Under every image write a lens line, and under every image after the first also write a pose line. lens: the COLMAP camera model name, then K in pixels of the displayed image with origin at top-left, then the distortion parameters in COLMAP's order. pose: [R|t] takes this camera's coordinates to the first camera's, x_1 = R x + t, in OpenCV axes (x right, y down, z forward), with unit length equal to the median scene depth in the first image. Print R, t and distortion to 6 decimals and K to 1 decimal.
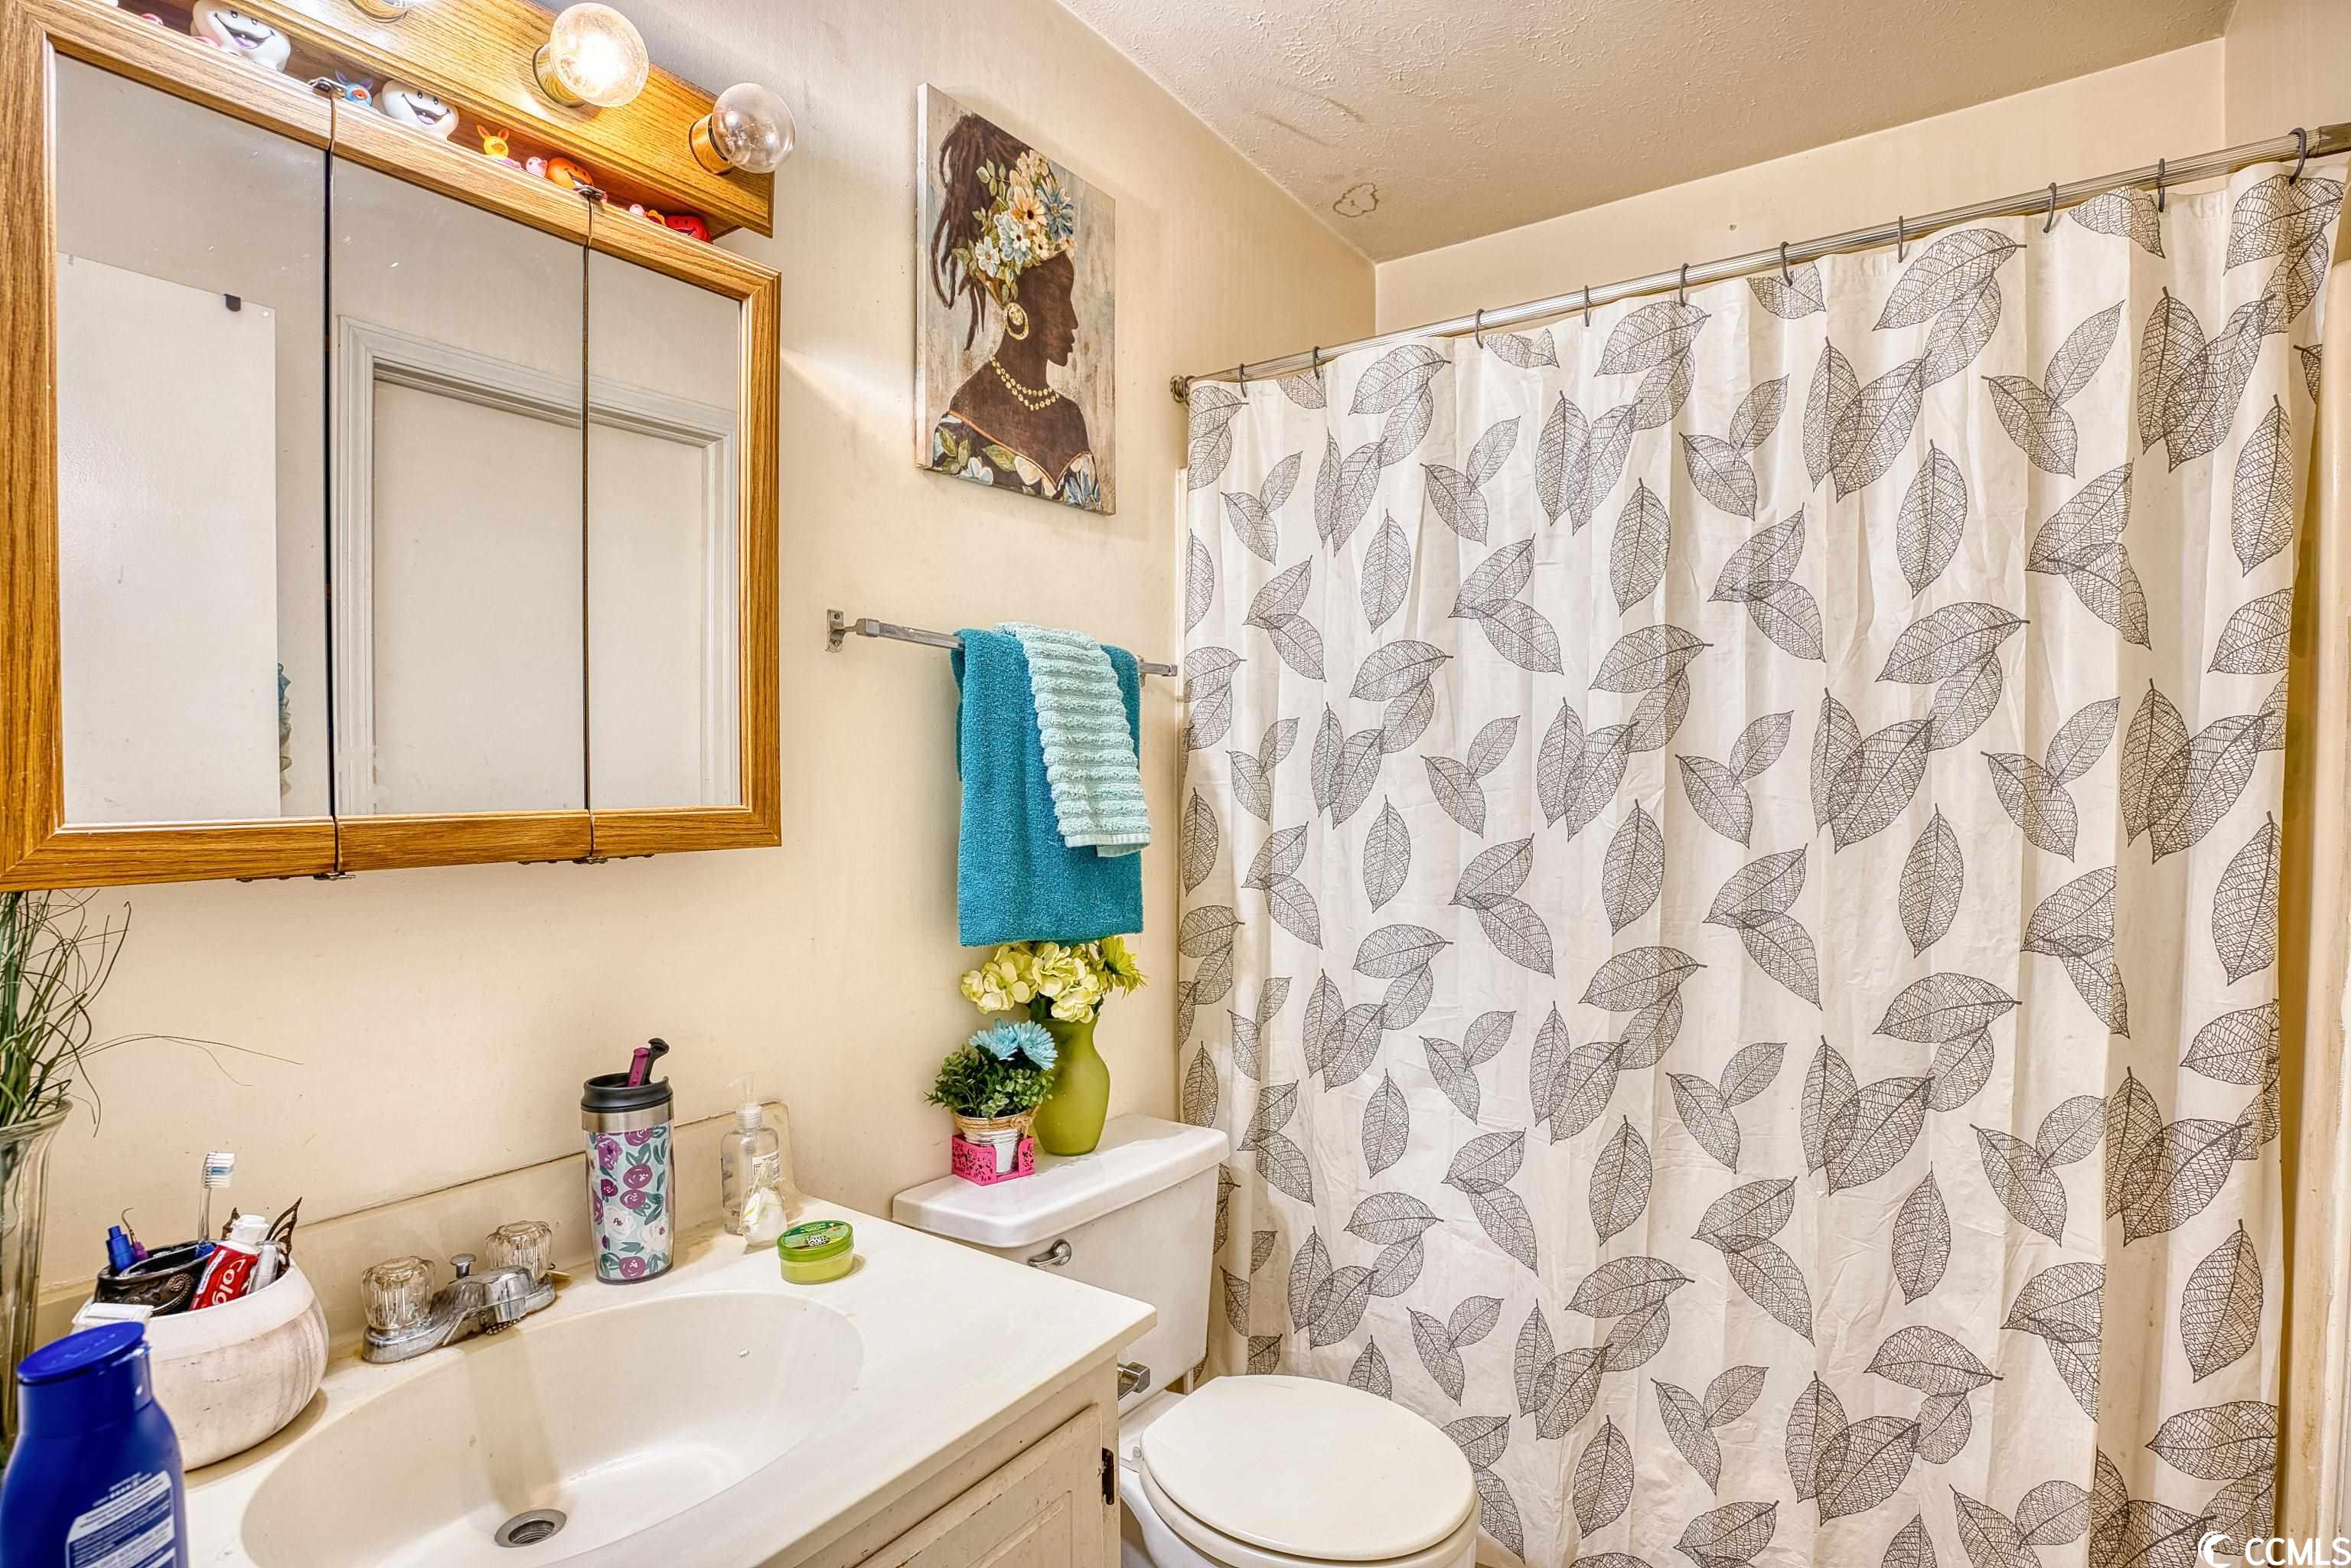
lens RADIAL K [[1139.1, 0, 1175.5], [0, 1139.1, 784.0], [0, 0, 1]] dist [-0.044299, -0.000112]
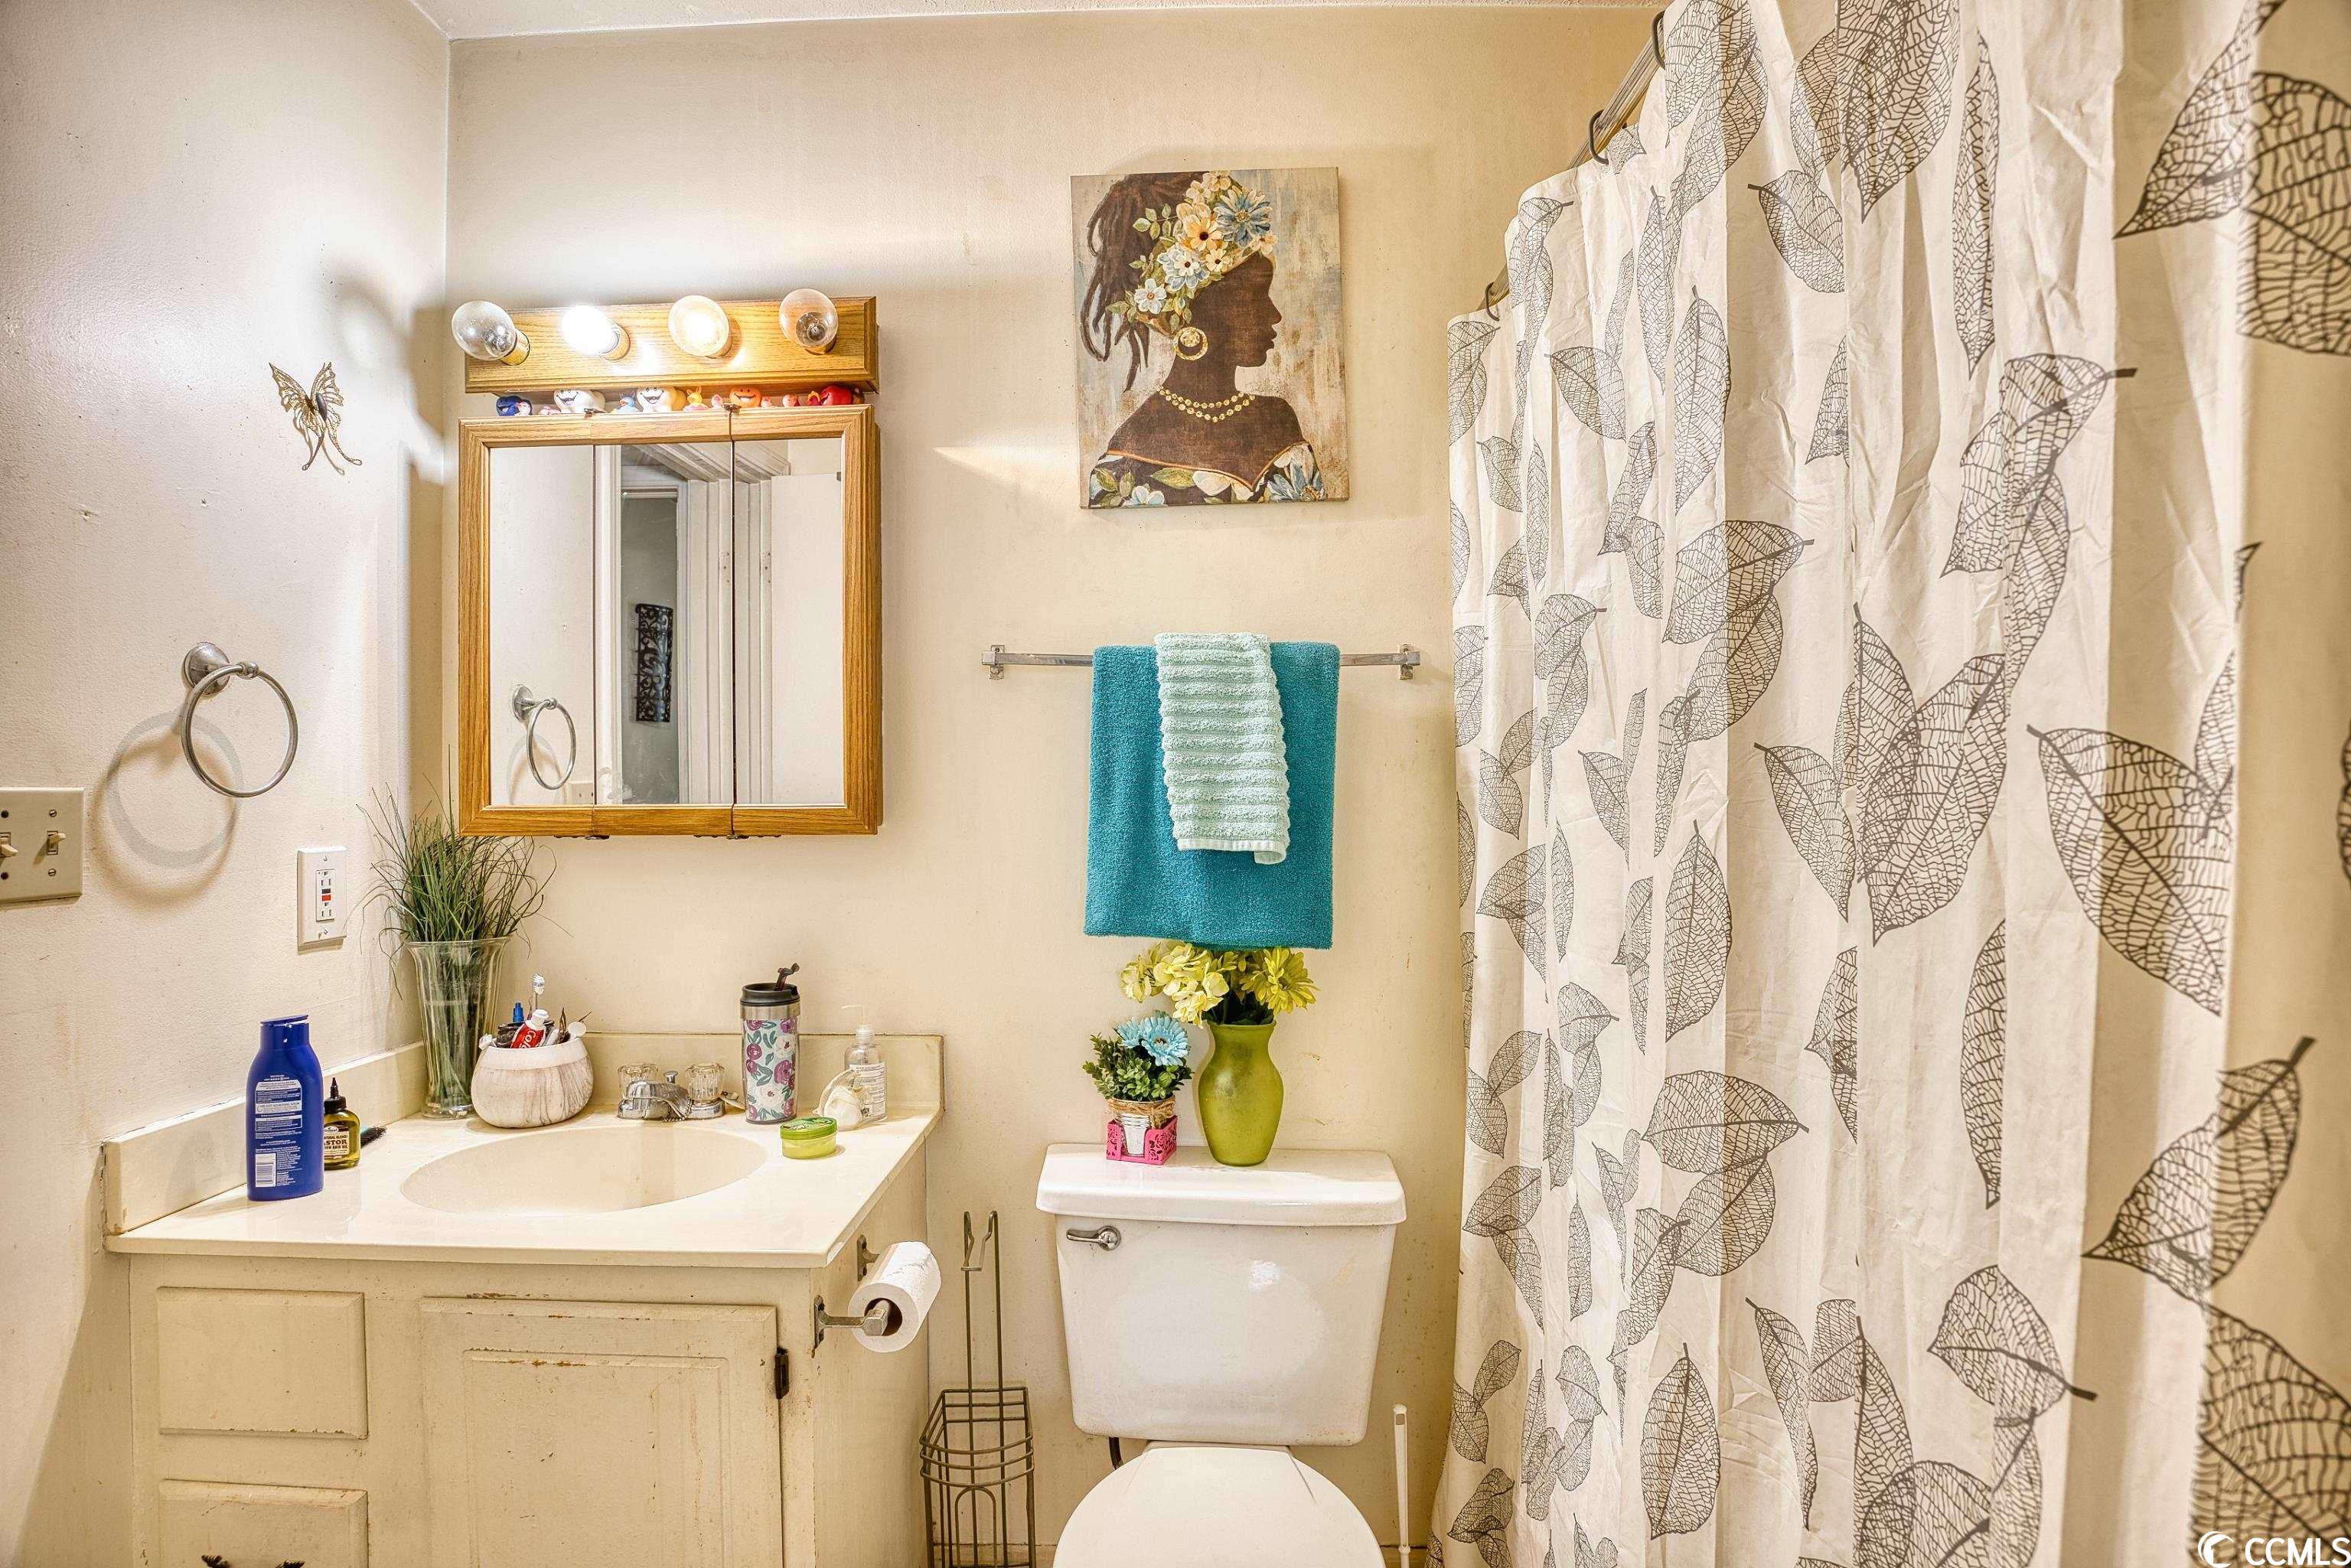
lens RADIAL K [[1116.4, 0, 1178.8], [0, 1116.4, 745.2], [0, 0, 1]] dist [-0.041594, 0.000122]
pose [[0.565837, -0.024061, -0.824166, 0.706462], [-0.000212, 0.999570, -0.029328, -0.008577], [0.824517, 0.016770, 0.565588, 0.426516]]
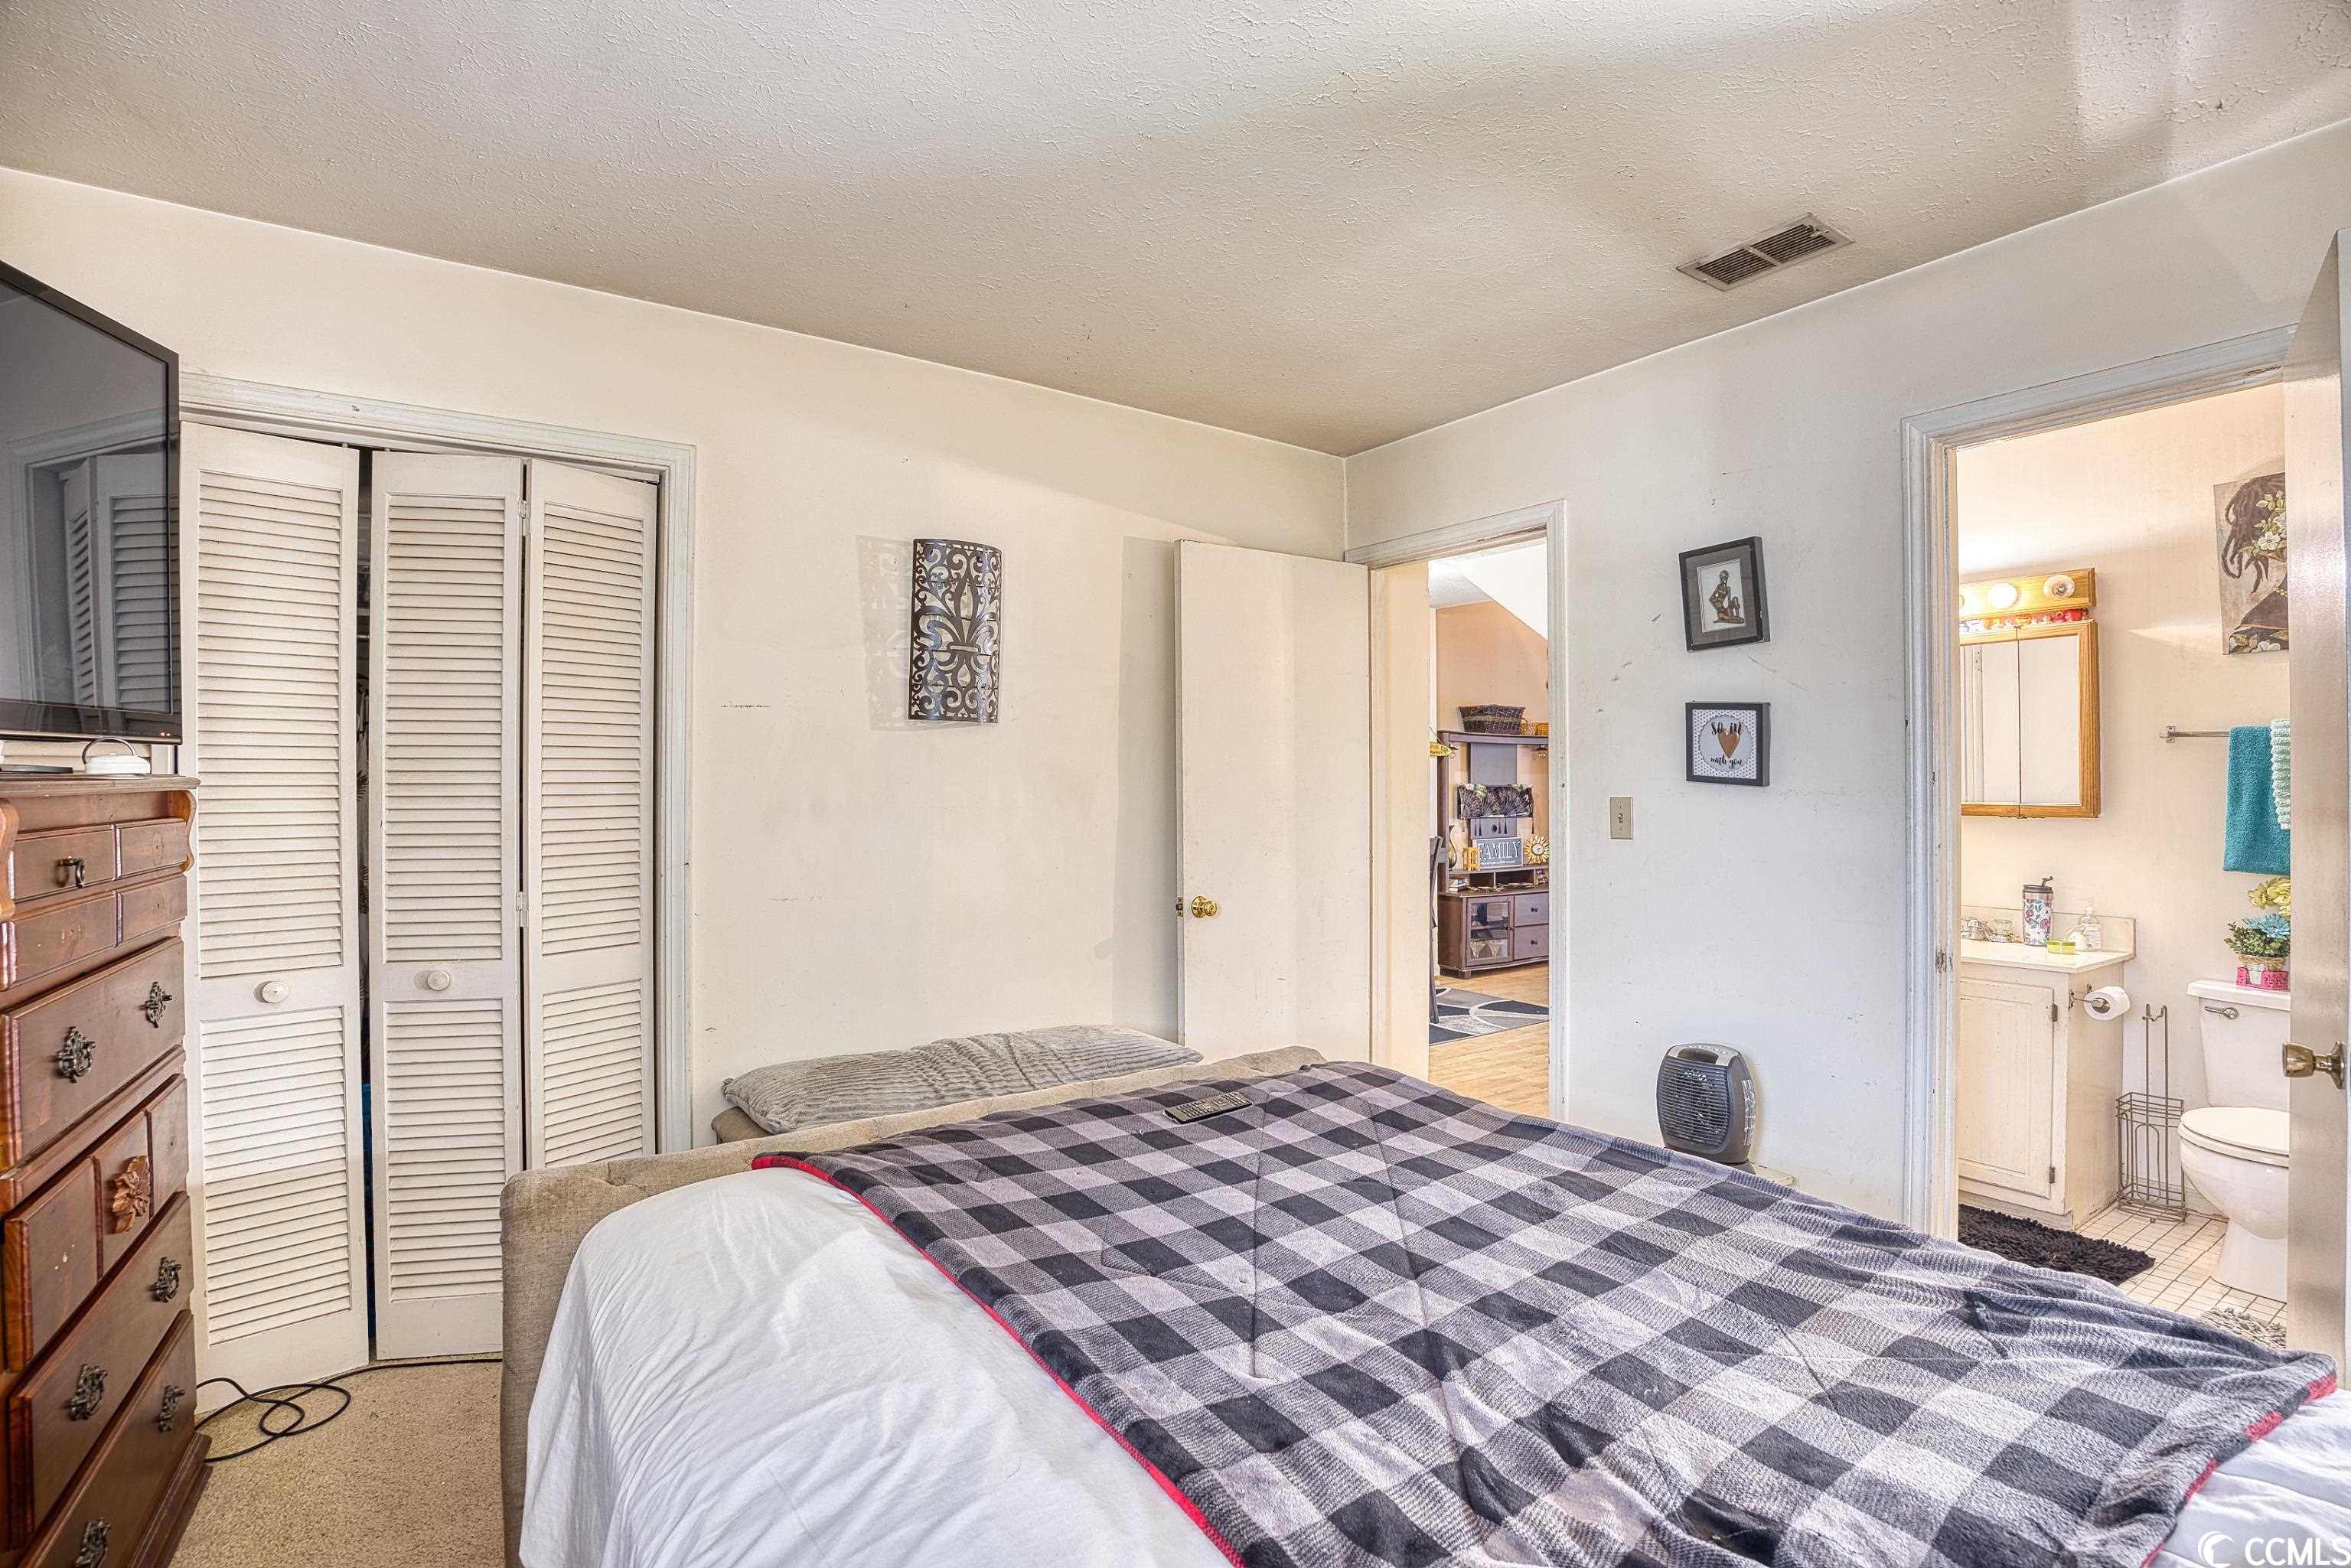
lens RADIAL K [[1049.4, 0, 1175.5], [0, 1049.4, 784.0], [0, 0, 1]] dist [-0.054132, 0.007416]
pose [[-0.371143, -0.007475, -0.928546, 2.226441], [-0.012480, 0.999917, -0.003061, 0.004580], [0.928492, 0.010452, -0.371205, -0.175191]]
